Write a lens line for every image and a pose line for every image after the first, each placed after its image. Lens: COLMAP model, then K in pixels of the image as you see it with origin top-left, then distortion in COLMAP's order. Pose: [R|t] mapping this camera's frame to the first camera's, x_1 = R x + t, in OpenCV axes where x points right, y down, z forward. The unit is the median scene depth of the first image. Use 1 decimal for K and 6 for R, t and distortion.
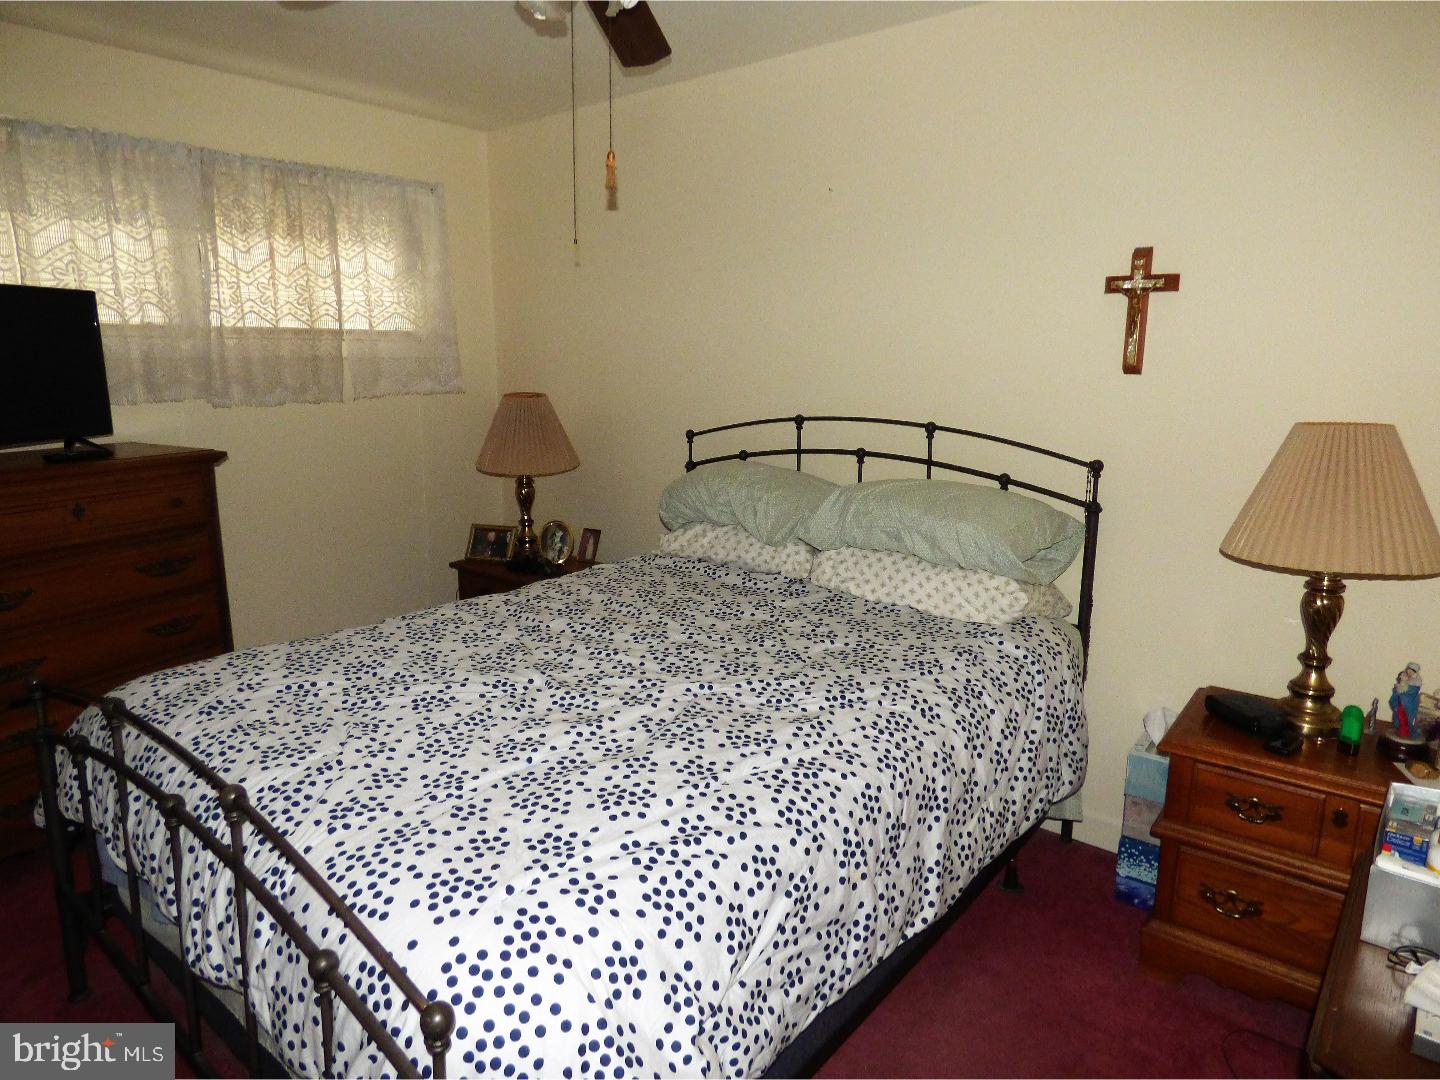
lens RADIAL K [[880.8, 0, 723.8], [0, 880.8, 533.7], [0, 0, 1]] dist [0.002479, -0.000722]
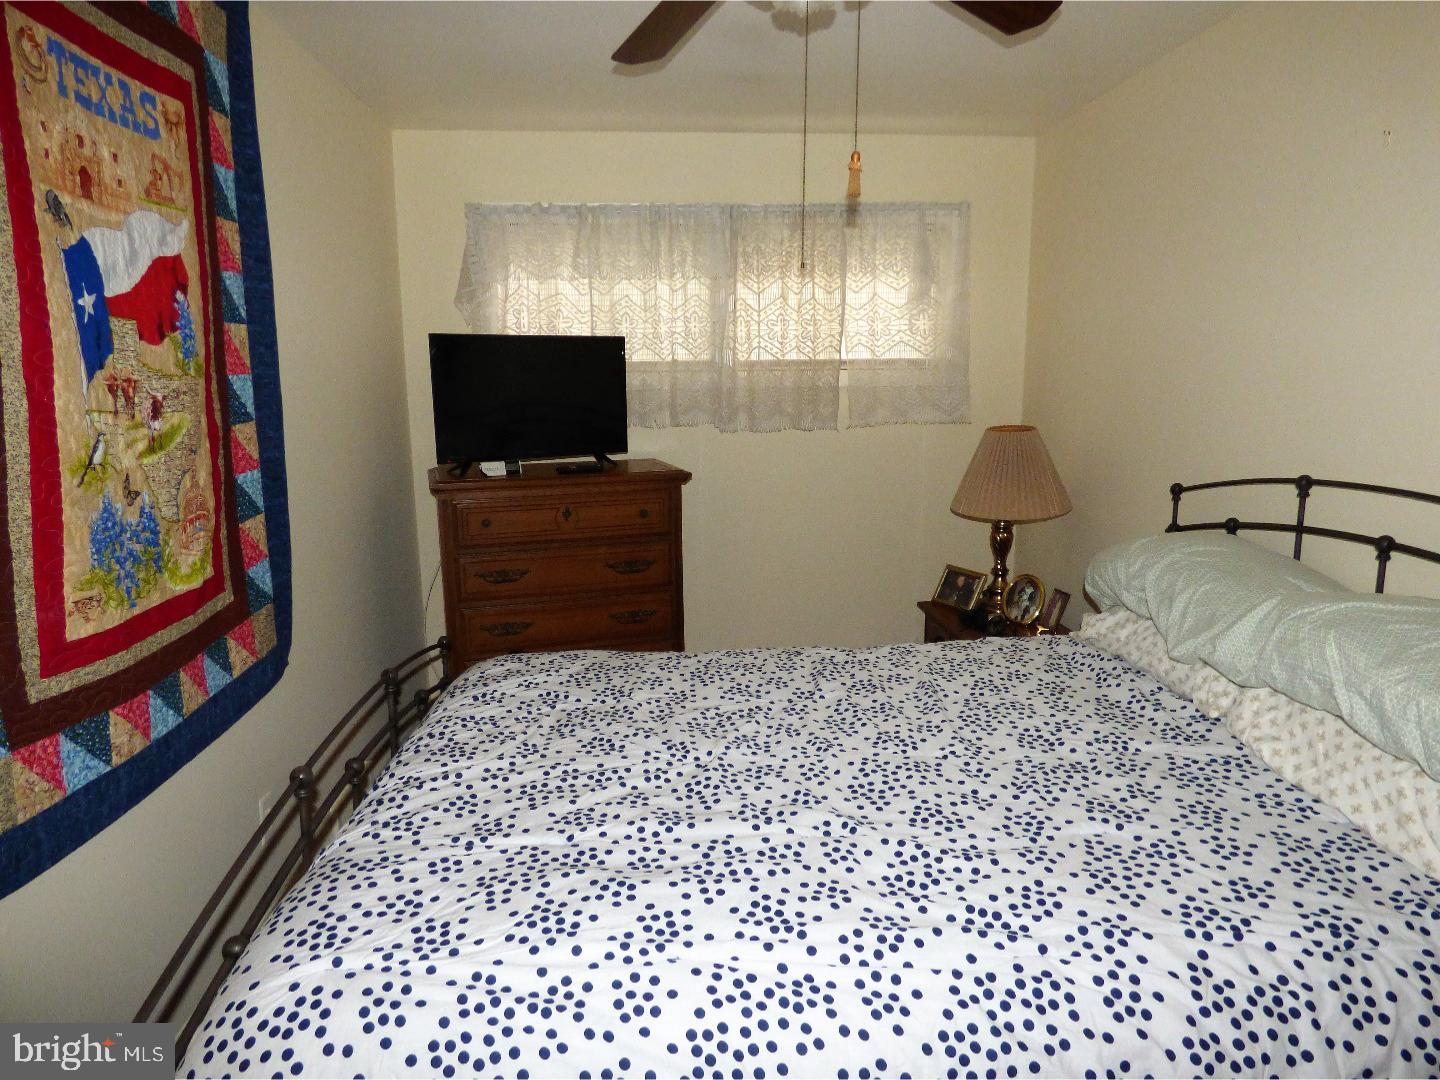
lens RADIAL K [[870.7, 0, 789.2], [0, 870.7, 555.7], [0, 0, 1]] dist [-0.046136, 0.036611]
pose [[0.697137, 0.136564, -0.703811, 0.311324], [-0.131072, 0.989423, 0.062154, -0.070778], [0.704854, 0.048920, 0.707663, 0.292623]]
